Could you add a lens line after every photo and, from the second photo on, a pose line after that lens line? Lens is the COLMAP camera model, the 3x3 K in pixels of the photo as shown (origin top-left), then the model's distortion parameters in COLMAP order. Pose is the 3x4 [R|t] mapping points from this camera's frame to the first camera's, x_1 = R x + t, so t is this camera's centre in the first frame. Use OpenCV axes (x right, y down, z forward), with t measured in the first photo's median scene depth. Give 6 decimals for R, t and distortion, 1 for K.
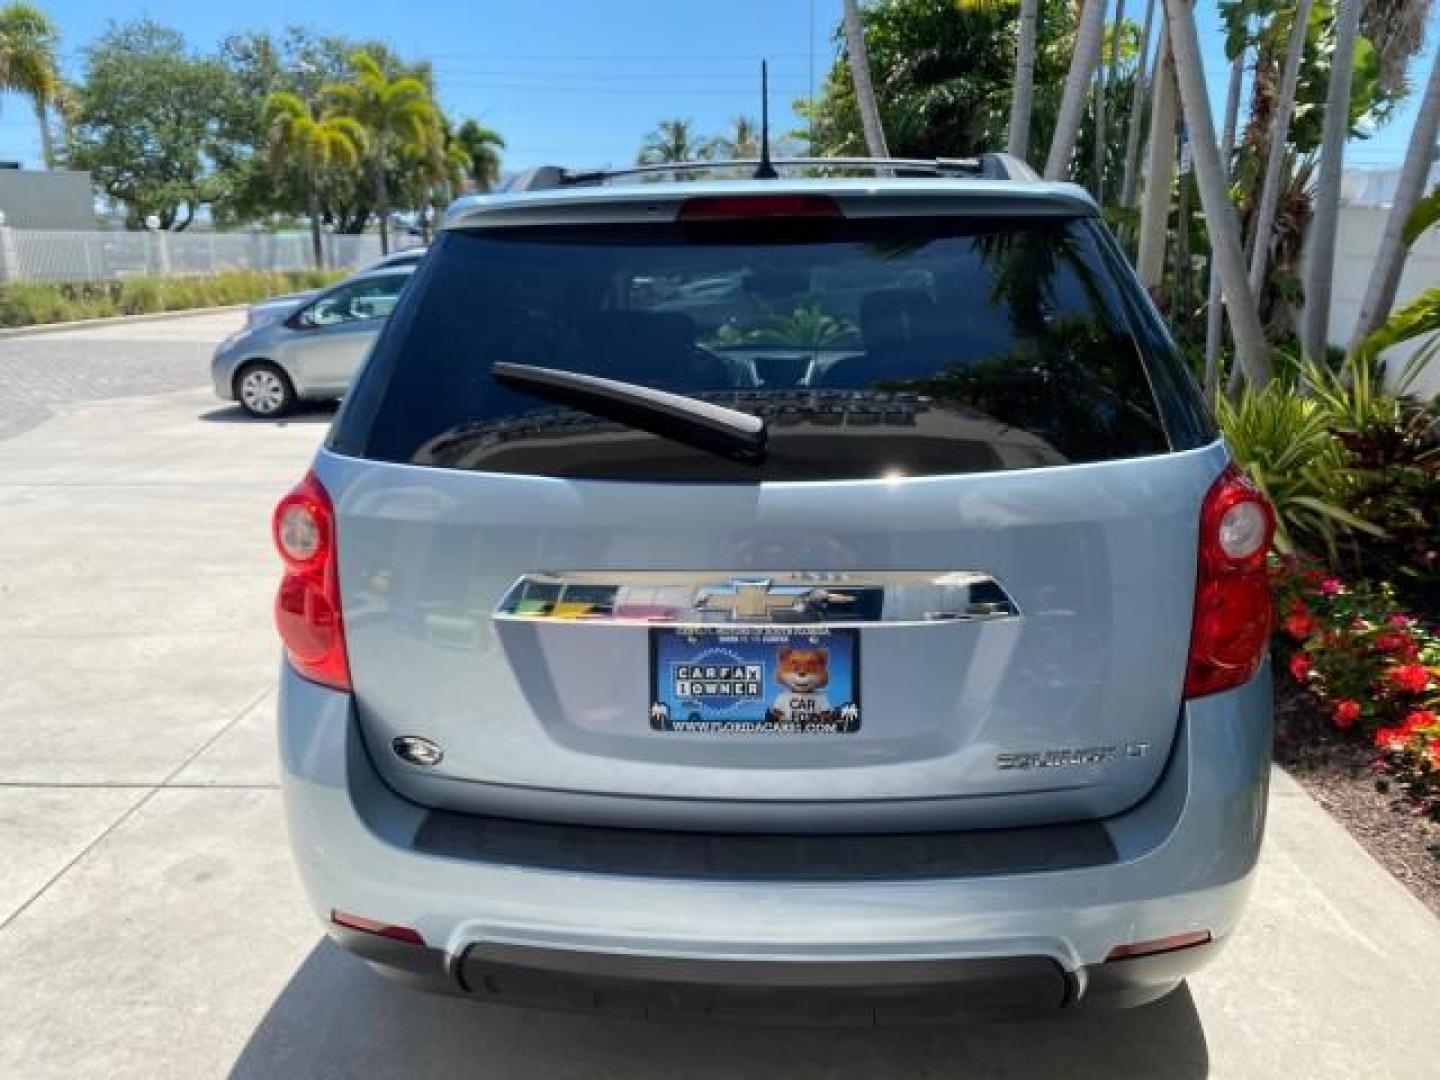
lens RADIAL K [[1109.3, 0, 718.7], [0, 1109.3, 527.0], [0, 0, 1]] dist [0.012994, -0.012706]
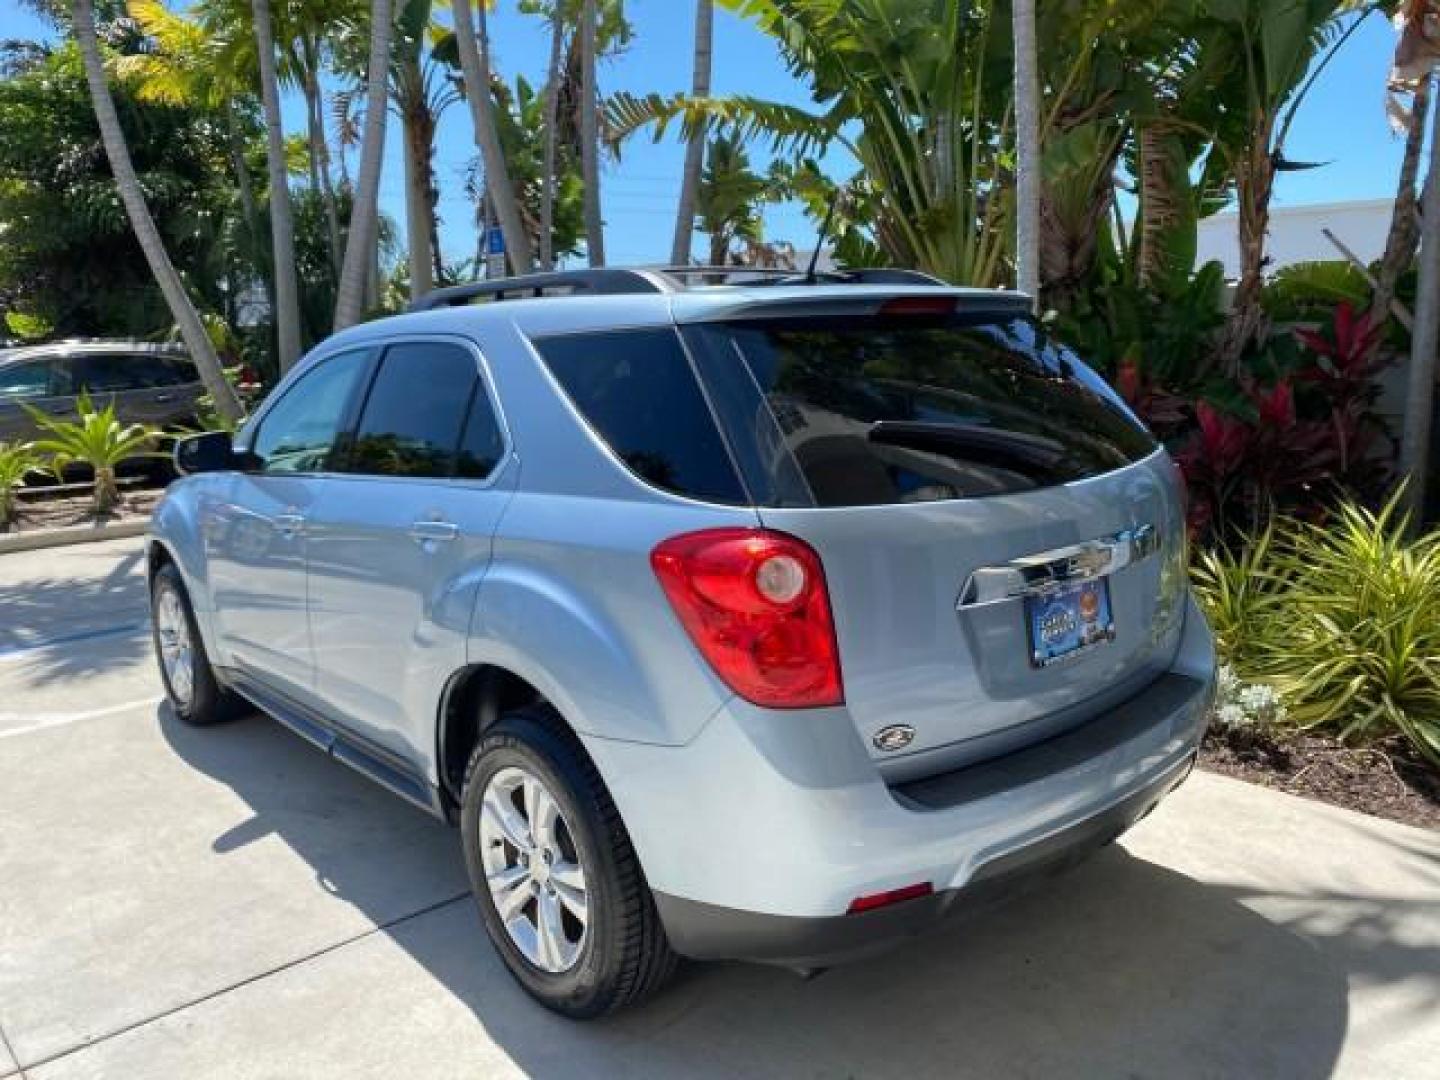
lens RADIAL K [[1109.3, 0, 713.2], [0, 1109.3, 534.3], [0, 0, 1]] dist [0.012994, -0.012706]
pose [[0.716412, -0.126891, 0.686041, -0.175537], [0.181624, 0.983337, -0.007785, -0.006469], [-0.673622, 0.130179, 0.727521, 0.031795]]
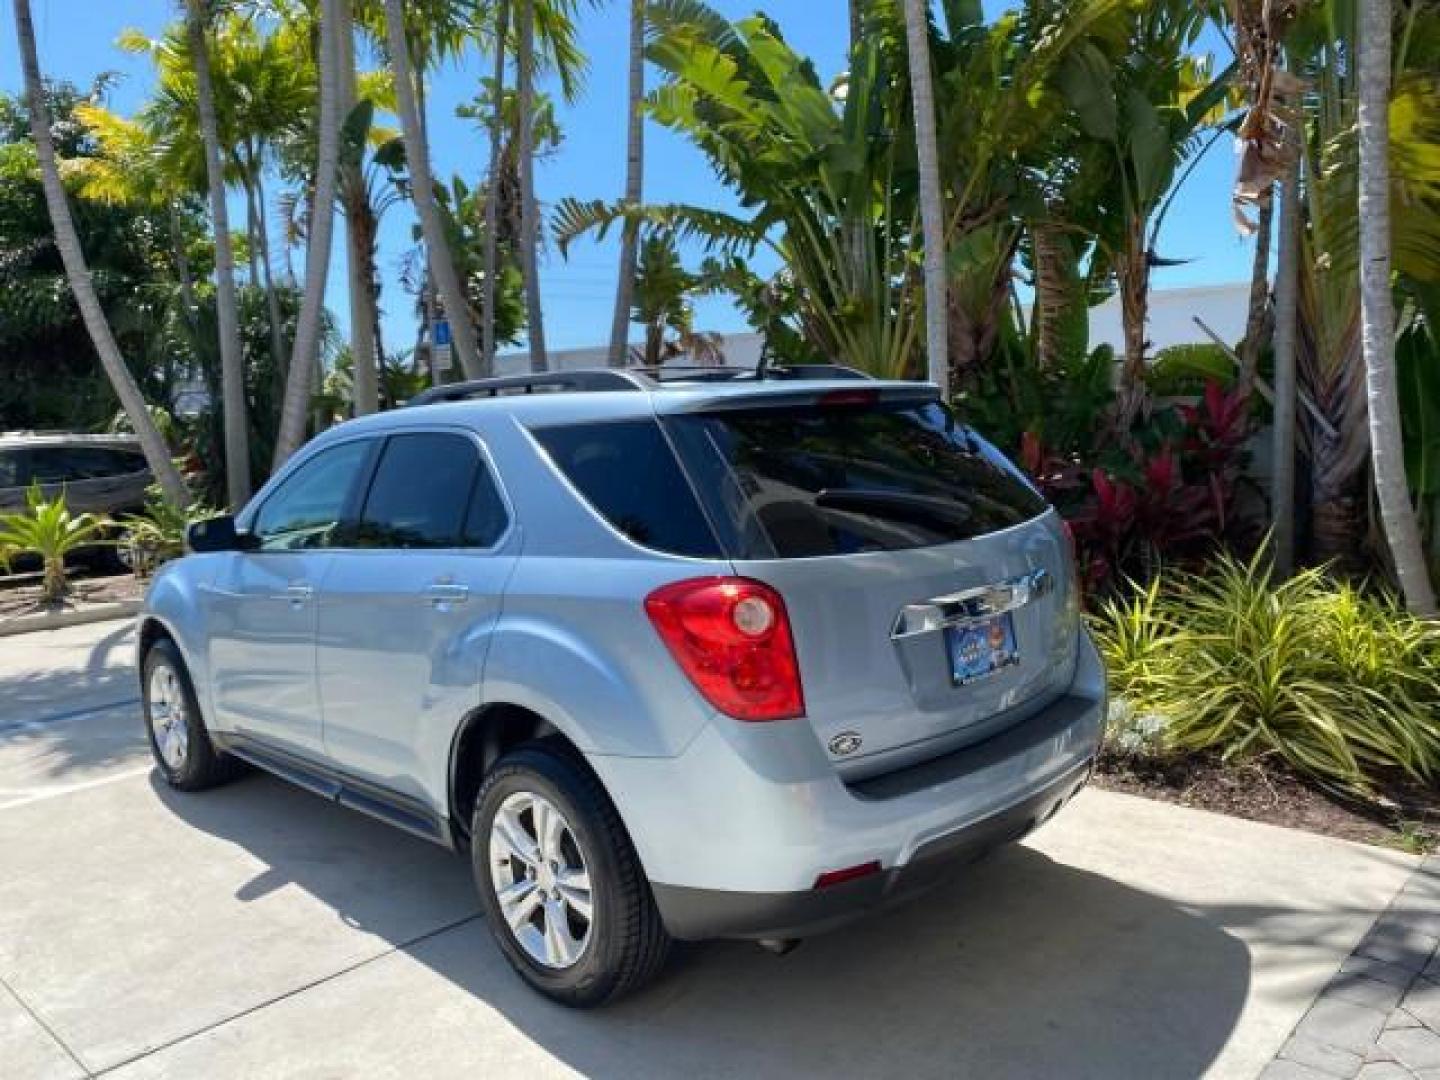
lens RADIAL K [[1109.3, 0, 704.3], [0, 1109.3, 534.3], [0, 0, 1]] dist [0.012994, -0.012706]
pose [[0.672851, -0.095867, 0.733540, -0.212836], [0.209690, 0.975616, -0.064838, -0.002783], [-0.709438, 0.197443, 0.676546, 0.008838]]
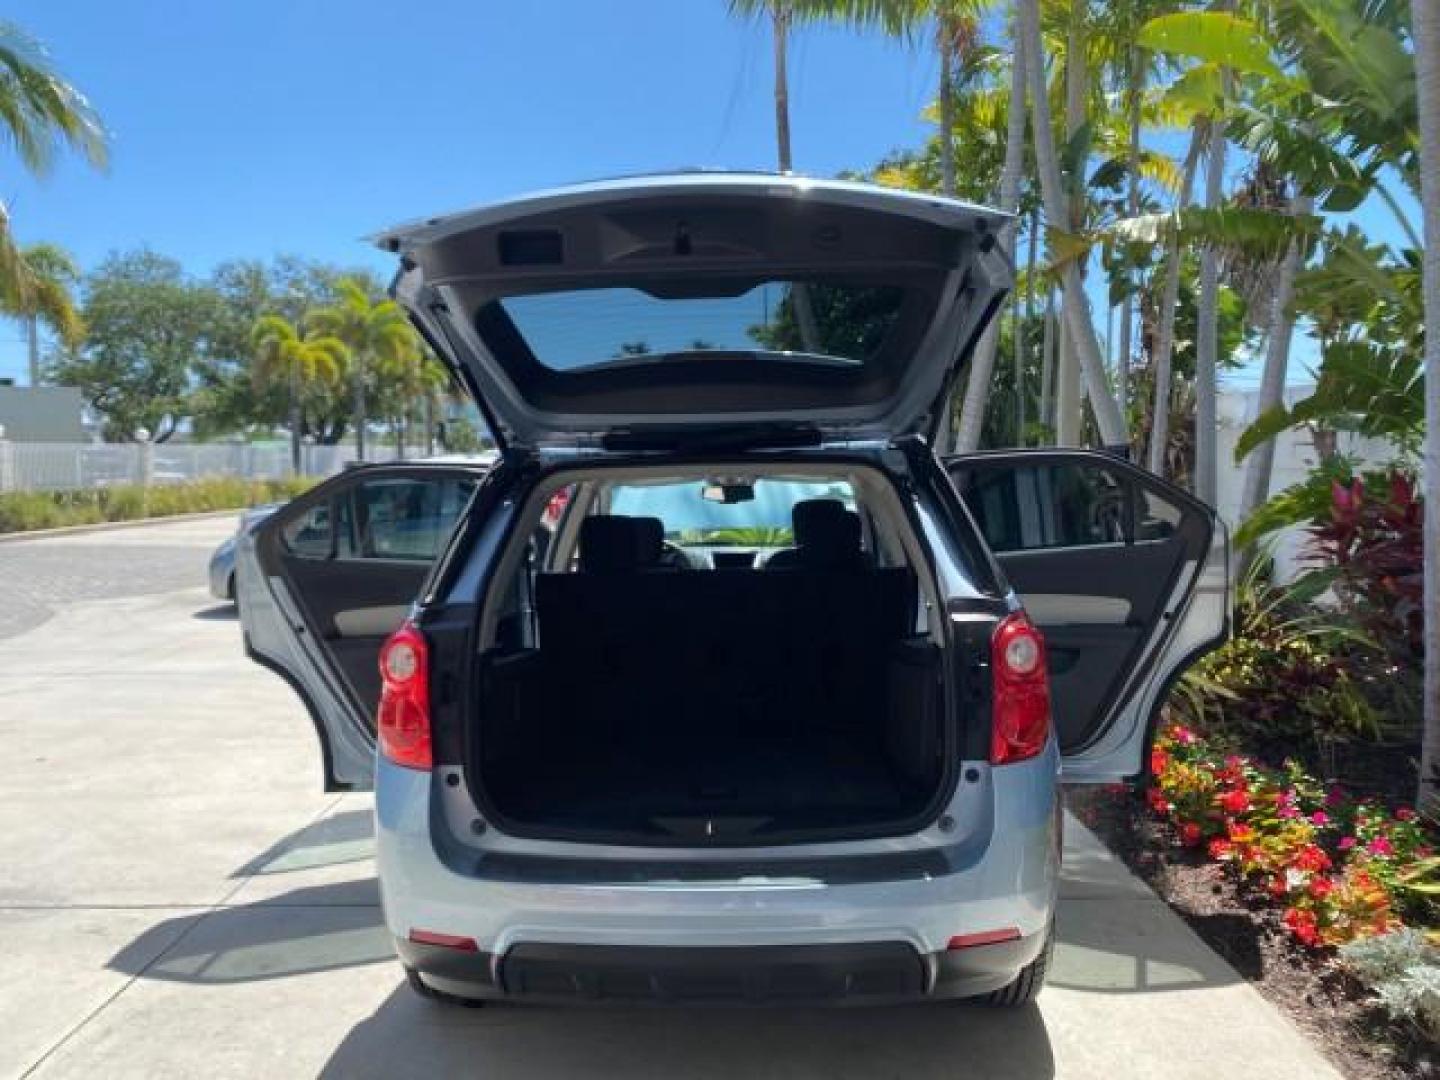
lens RADIAL K [[1109.3, 0, 713.8], [0, 1109.3, 520.8], [0, 0, 1]] dist [0.012994, -0.012706]
pose [[0.999554, -0.002903, 0.029721, -0.000378], [0.008396, 0.982439, -0.186396, 0.014622], [-0.028658, 0.186563, 0.982025, -0.074197]]
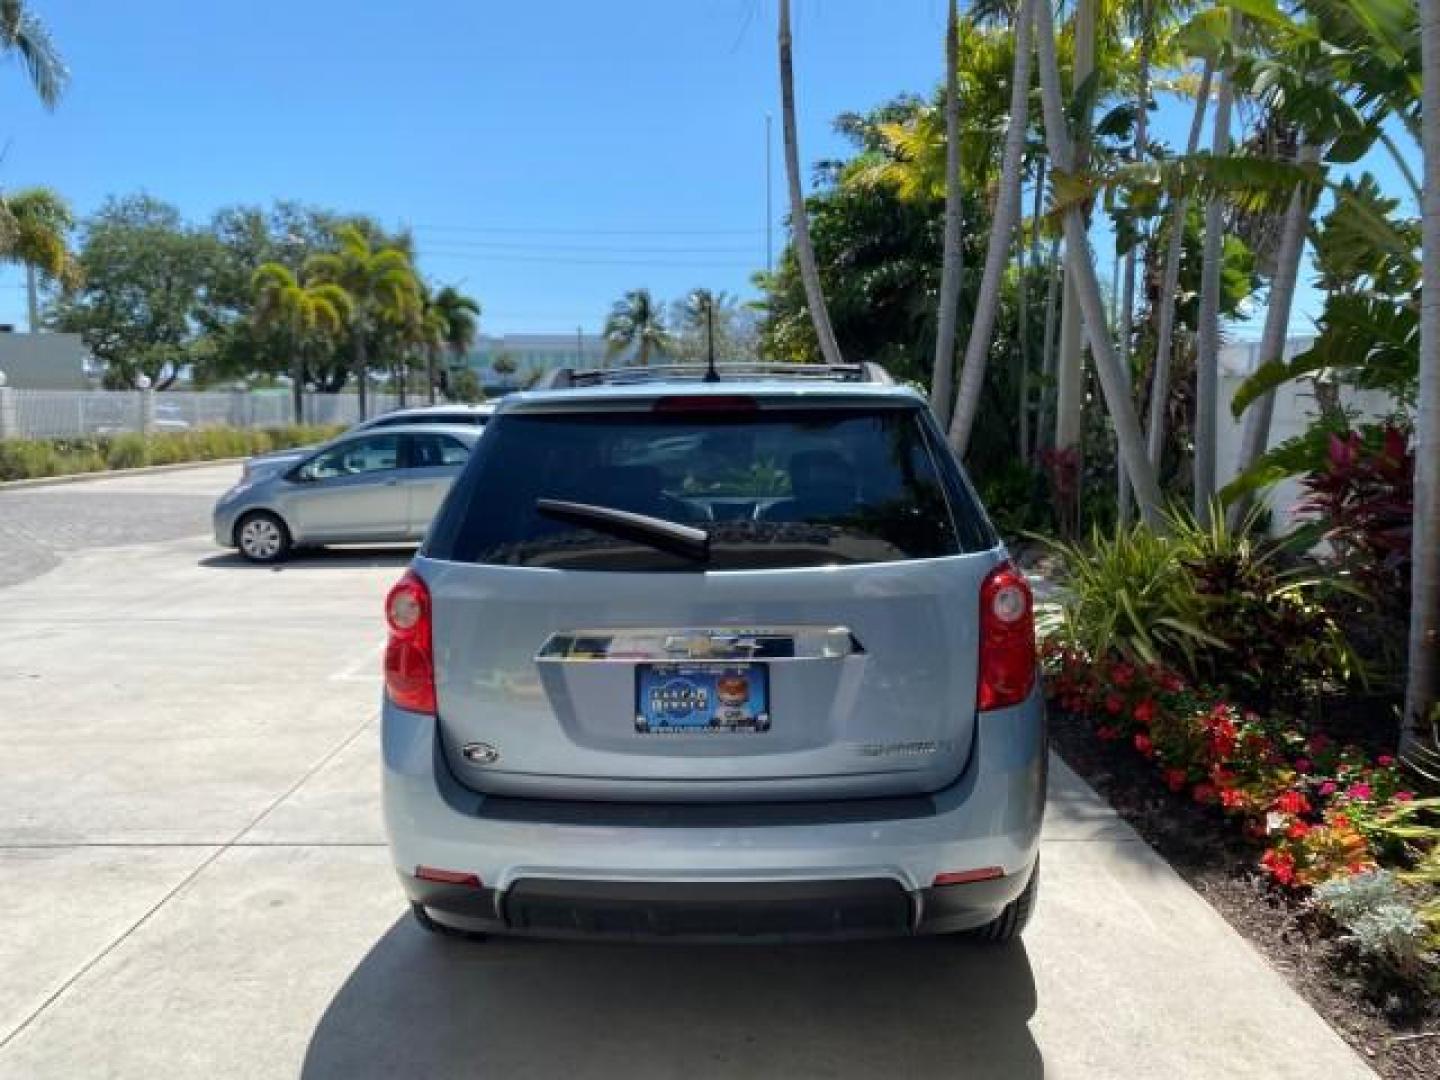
lens RADIAL K [[1109.3, 0, 715.9], [0, 1109.3, 521.5], [0, 0, 1]] dist [0.012994, -0.012706]
pose [[0.999583, -0.000981, 0.028863, 0.000864], [0.005043, 0.989998, -0.140995, 0.014980], [-0.028436, 0.141081, 0.989590, -0.078823]]
